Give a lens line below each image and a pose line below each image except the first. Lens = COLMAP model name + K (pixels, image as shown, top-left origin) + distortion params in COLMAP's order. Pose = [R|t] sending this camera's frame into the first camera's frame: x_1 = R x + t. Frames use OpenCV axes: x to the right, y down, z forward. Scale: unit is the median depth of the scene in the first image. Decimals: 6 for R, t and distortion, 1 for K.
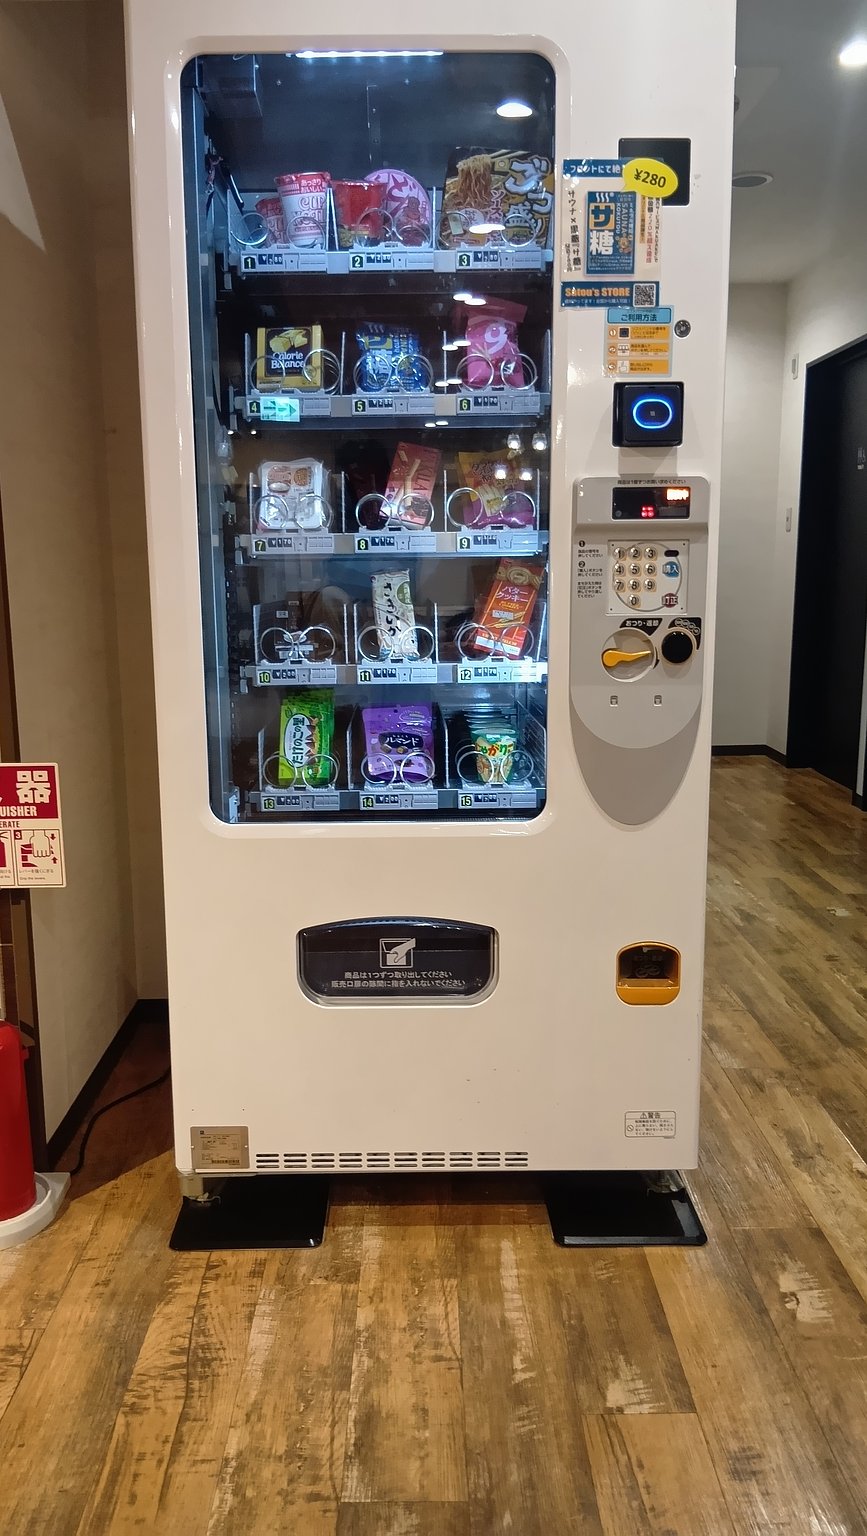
lens RADIAL K [[1171.1, 0, 432.0], [0, 1171.1, 772.5], [0, 0, 1]] dist [0.016625, -0.001628]
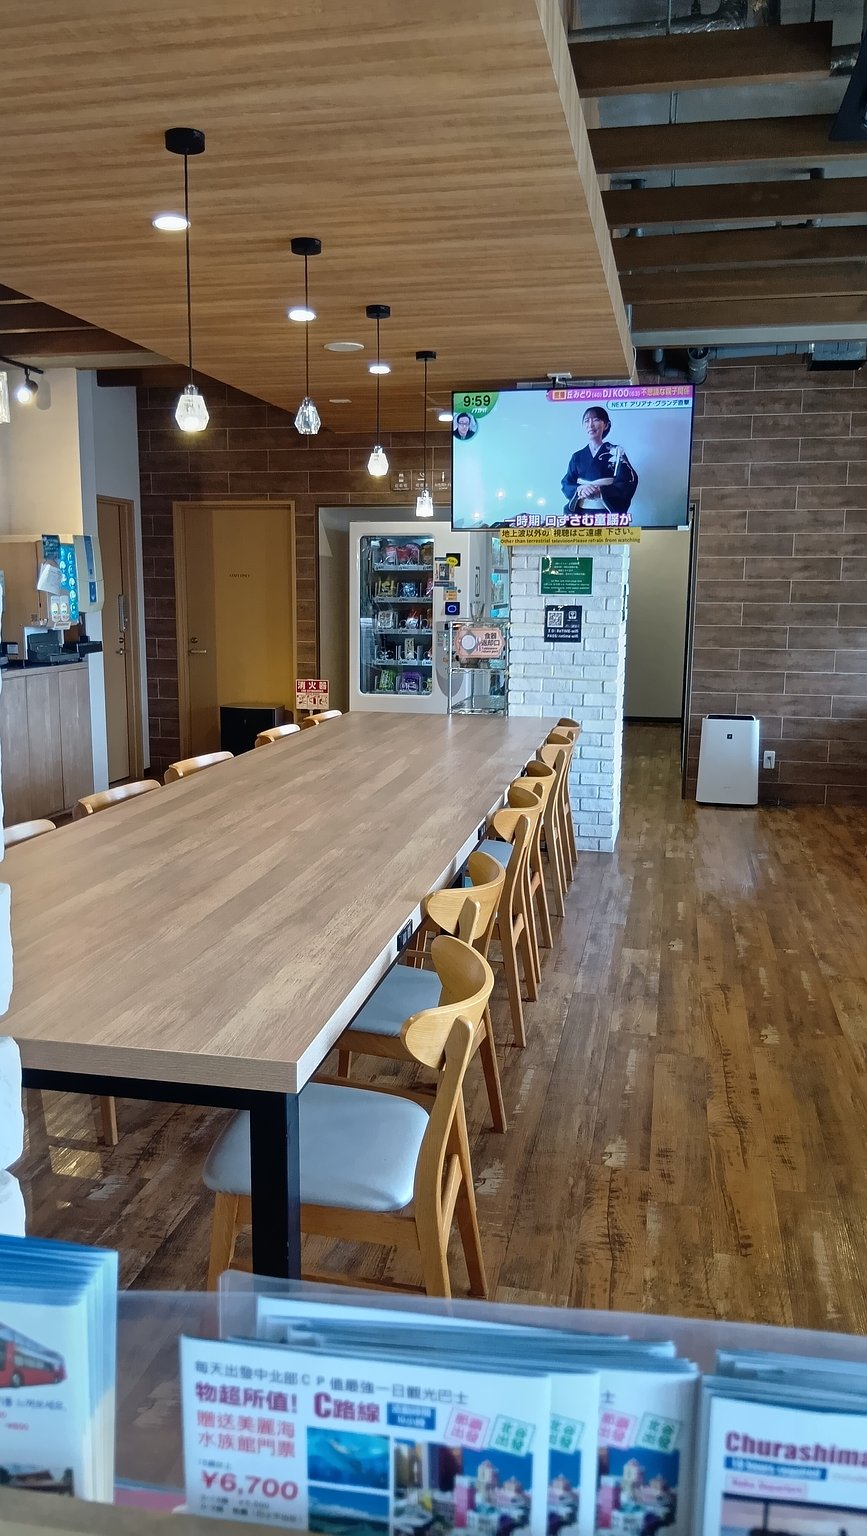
lens RADIAL K [[1171.1, 0, 437.8], [0, 1171.1, 769.3], [0, 0, 1]] dist [0.016625, -0.001628]
pose [[0.978049, 0.049278, -0.202464, 0.968351], [-0.054571, 0.998297, -0.020640, 0.387277], [0.201102, 0.031236, 0.979072, -3.148005]]
